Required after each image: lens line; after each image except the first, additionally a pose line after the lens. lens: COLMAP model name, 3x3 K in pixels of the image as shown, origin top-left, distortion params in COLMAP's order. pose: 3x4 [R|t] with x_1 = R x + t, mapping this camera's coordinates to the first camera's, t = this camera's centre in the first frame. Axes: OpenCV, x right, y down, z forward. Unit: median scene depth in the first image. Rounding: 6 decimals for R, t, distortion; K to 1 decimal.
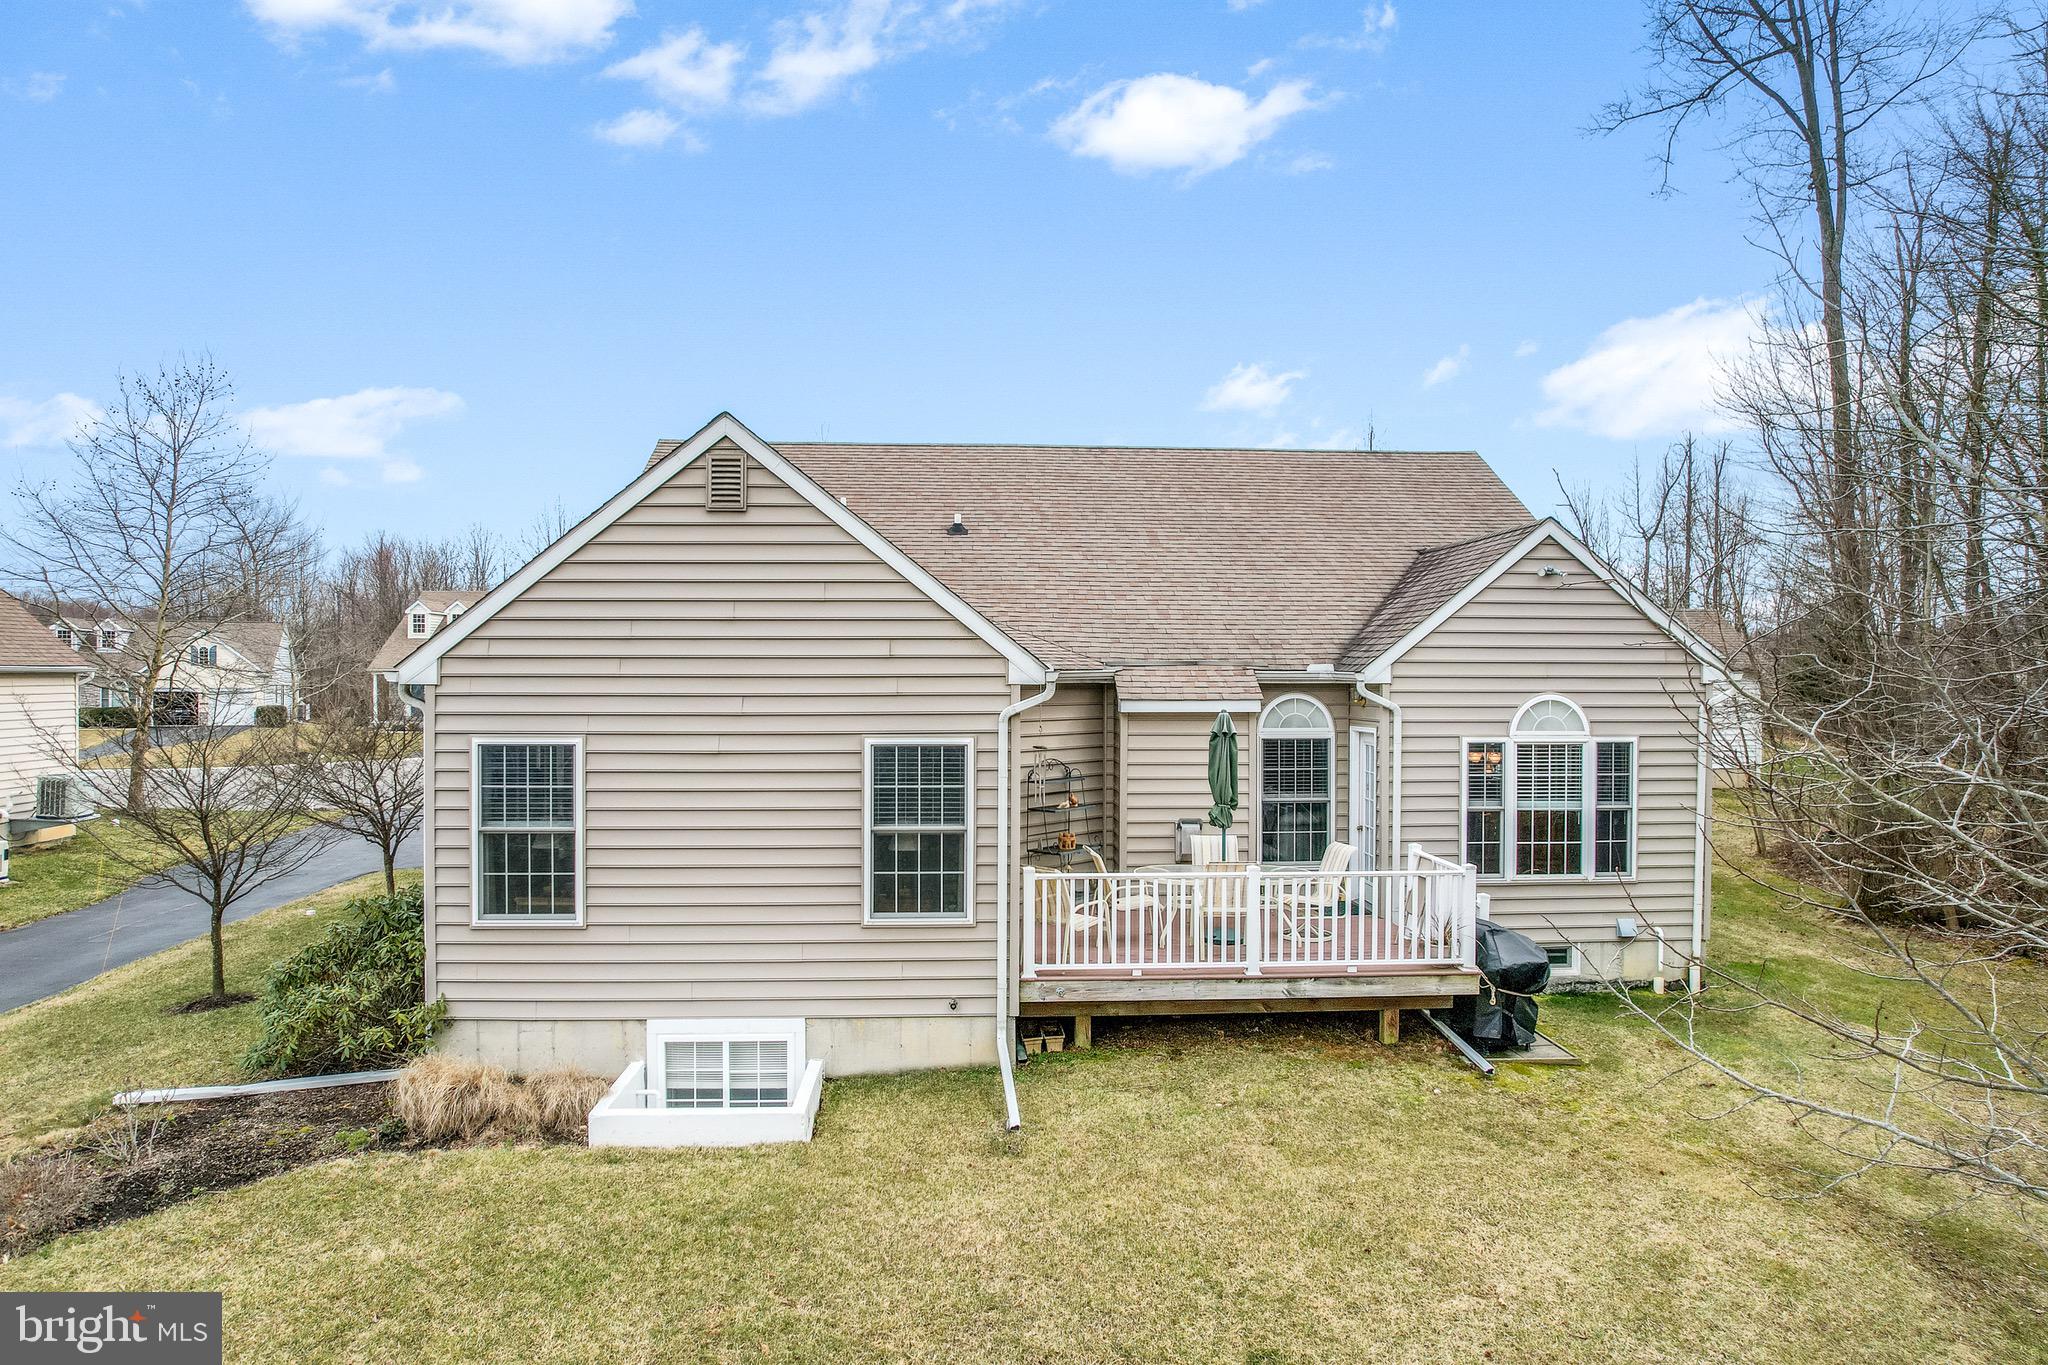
lens RADIAL K [[1305.9, 0, 1033.1], [0, 1305.9, 684.7], [0, 0, 1]] dist [-0.036125, 0.004778]
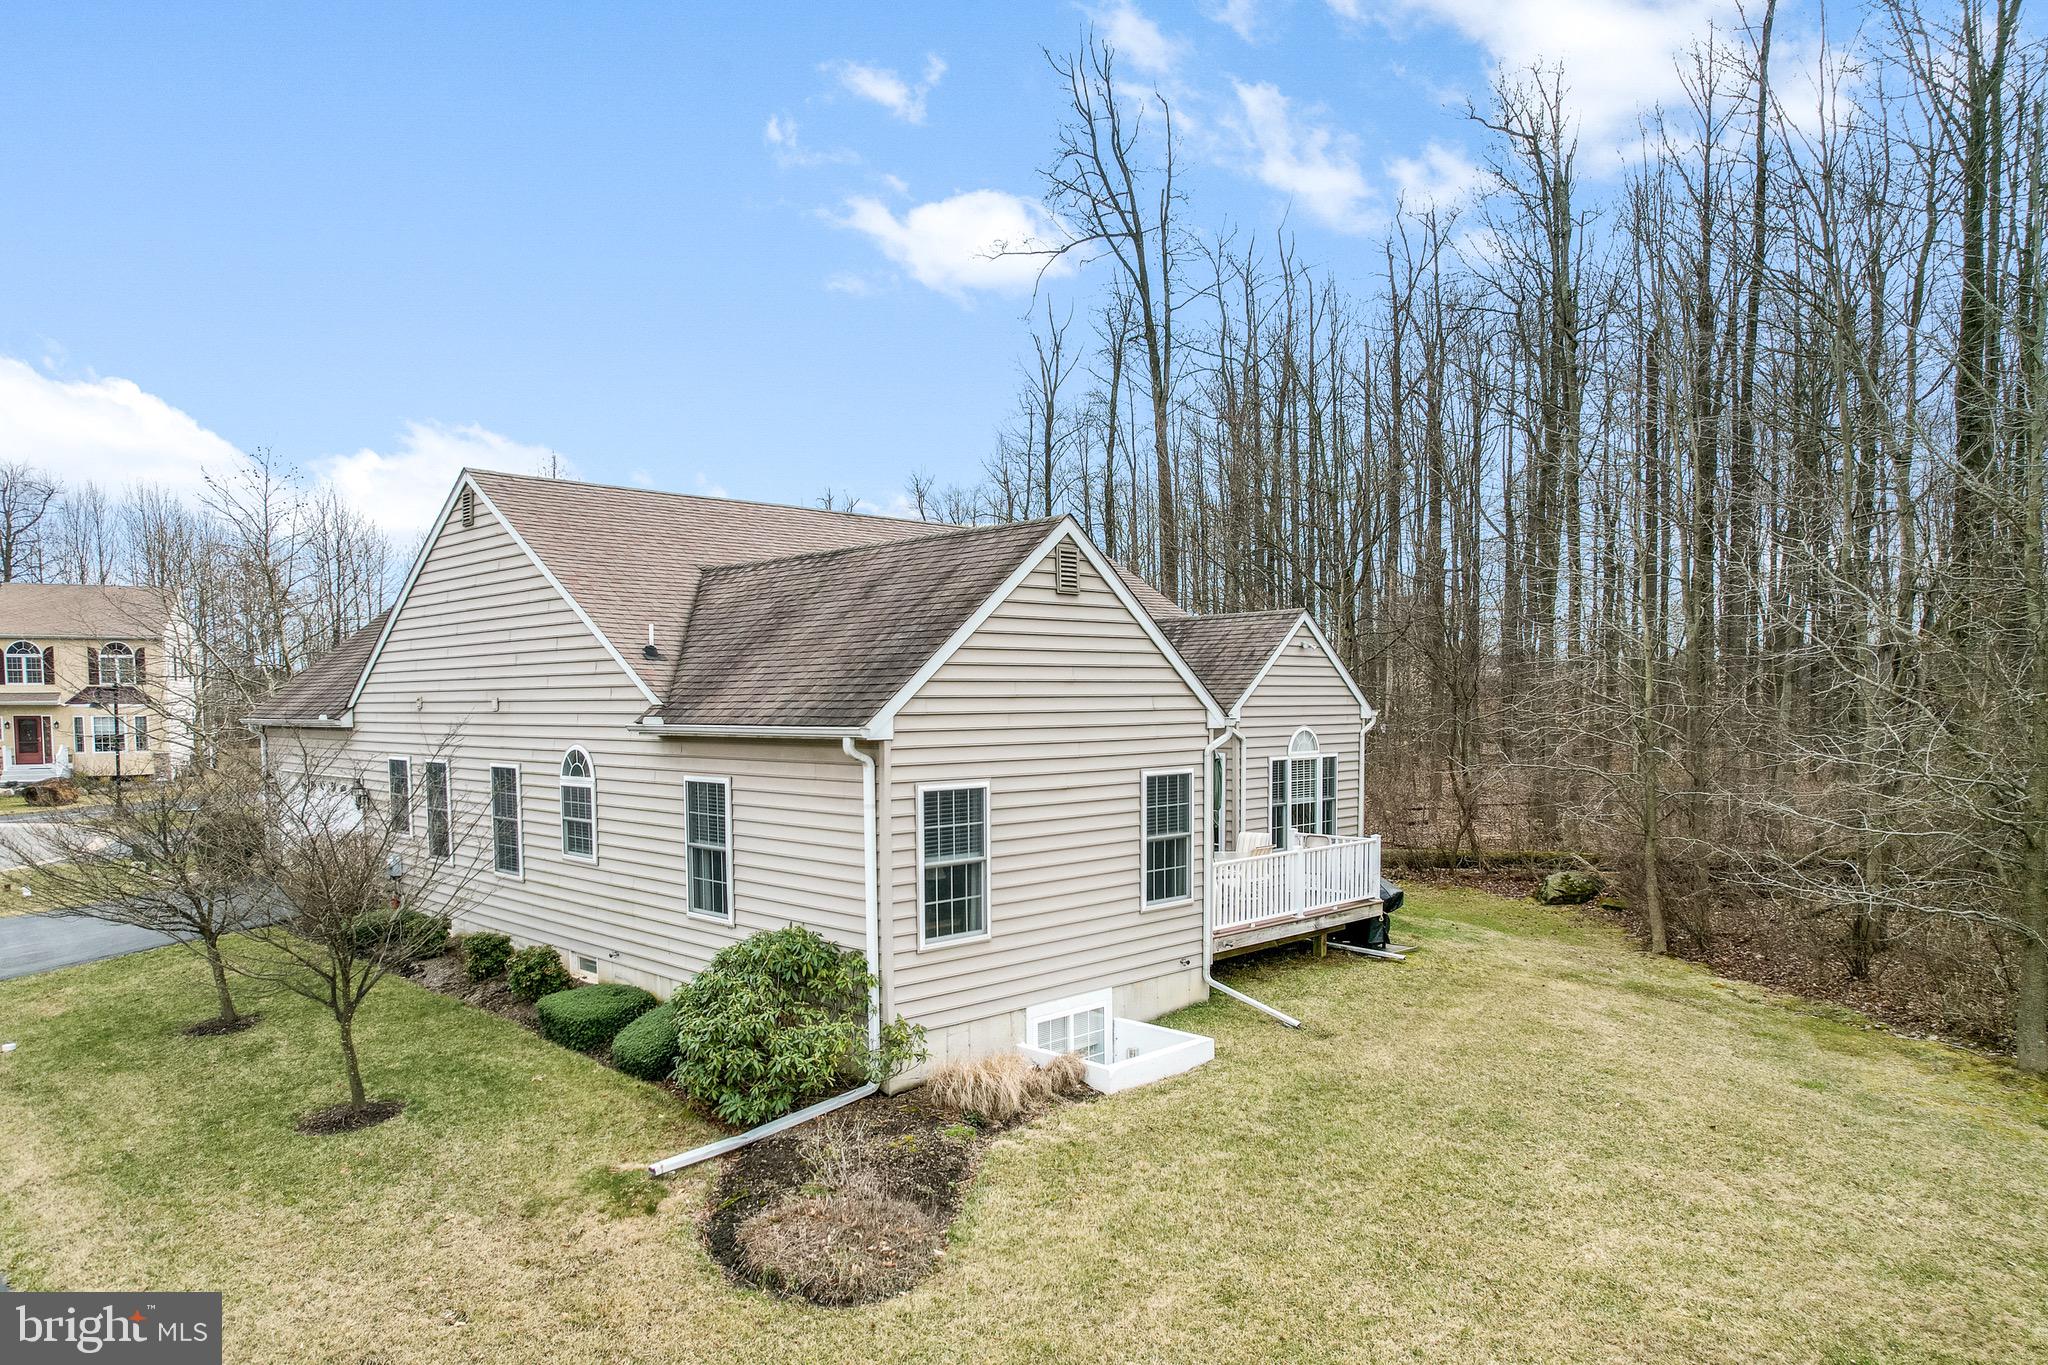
lens RADIAL K [[1320.0, 0, 1021.5], [0, 1320.0, 795.9], [0, 0, 1]] dist [-0.040634, 0.000847]
pose [[0.757895, -0.054812, 0.650069, -1.089227], [0.014240, 0.997617, 0.067515, -0.026203], [-0.652221, -0.041912, 0.756869, 0.064941]]
